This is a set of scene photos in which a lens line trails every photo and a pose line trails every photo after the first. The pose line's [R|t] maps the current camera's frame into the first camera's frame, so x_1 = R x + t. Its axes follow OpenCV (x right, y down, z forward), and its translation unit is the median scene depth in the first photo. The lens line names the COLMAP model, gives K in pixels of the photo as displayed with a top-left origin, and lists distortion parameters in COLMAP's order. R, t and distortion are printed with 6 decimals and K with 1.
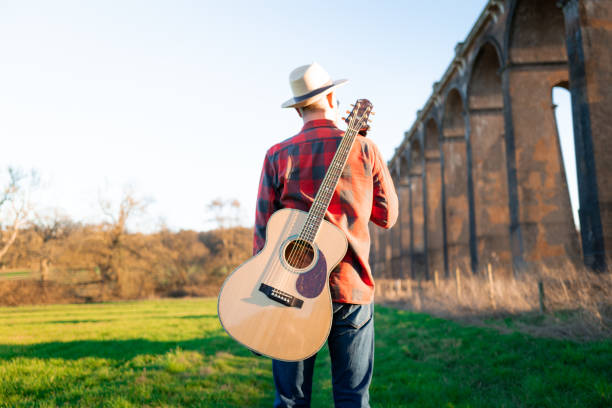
lens RADIAL K [[537.2, 0, 280.4], [0, 537.2, 204.3], [0, 0, 1]] dist [0.000485, 0.006255]
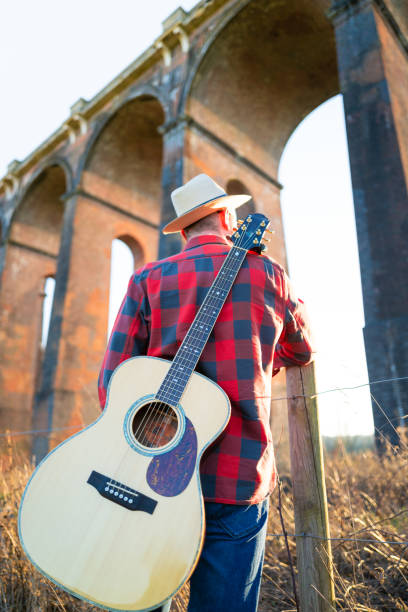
lens RADIAL K [[467.8, 0, 204.0], [0, 467.8, 306.0], [0, 0, 1]] dist [-0.081001, 0.114555]
pose [[0.649312, 0.269416, 0.711203, 0.085029], [-0.116476, 0.959346, -0.257077, 0.054419], [-0.751550, 0.084085, 0.654295, 0.361428]]
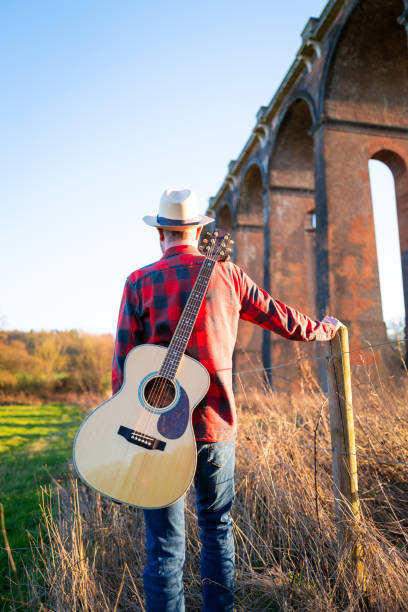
lens RADIAL K [[467.8, 0, 204.0], [0, 467.8, 306.0], [0, 0, 1]] dist [-0.081001, 0.114555]
pose [[0.969094, 0.069678, 0.236648, 0.098339], [-0.059368, 0.996962, -0.050425, 0.048734], [-0.239442, 0.034817, 0.970286, 0.341830]]
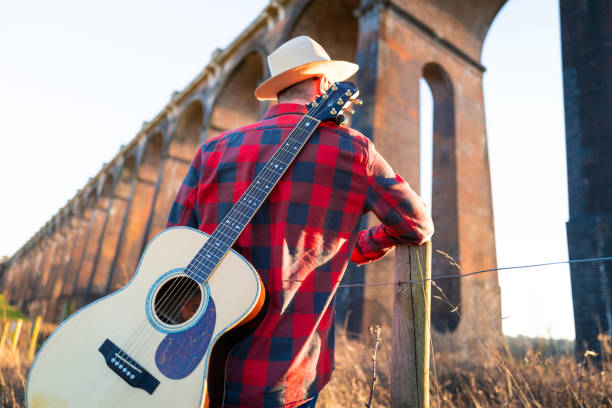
lens RADIAL K [[467.8, 0, 306.0], [0, 467.8, 204.0], [0, 0, 1]] dist [-0.081001, 0.114555]
pose [[0.772365, 0.277523, 0.571343, 0.093725], [-0.196329, 0.959760, -0.200787, 0.053030], [-0.604075, 0.042909, 0.795771, 0.356907]]
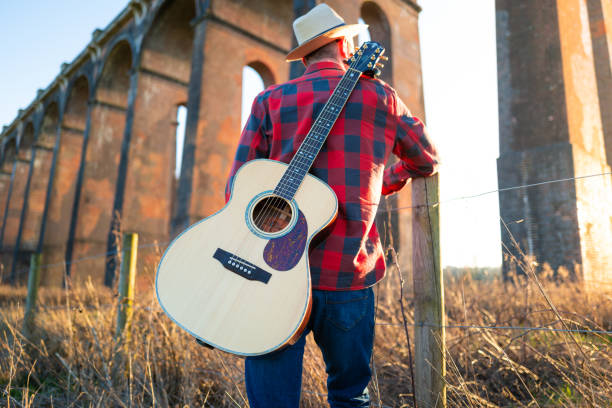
lens RADIAL K [[472.3, 0, 306.0], [0, 472.3, 204.0], [0, 0, 1]] dist [-0.075963, 0.101692]
pose [[0.692756, 0.175649, 0.699455, 0.082093], [-0.139436, 0.984207, -0.109057, 0.057068], [-0.707564, -0.021979, 0.706307, 0.356283]]
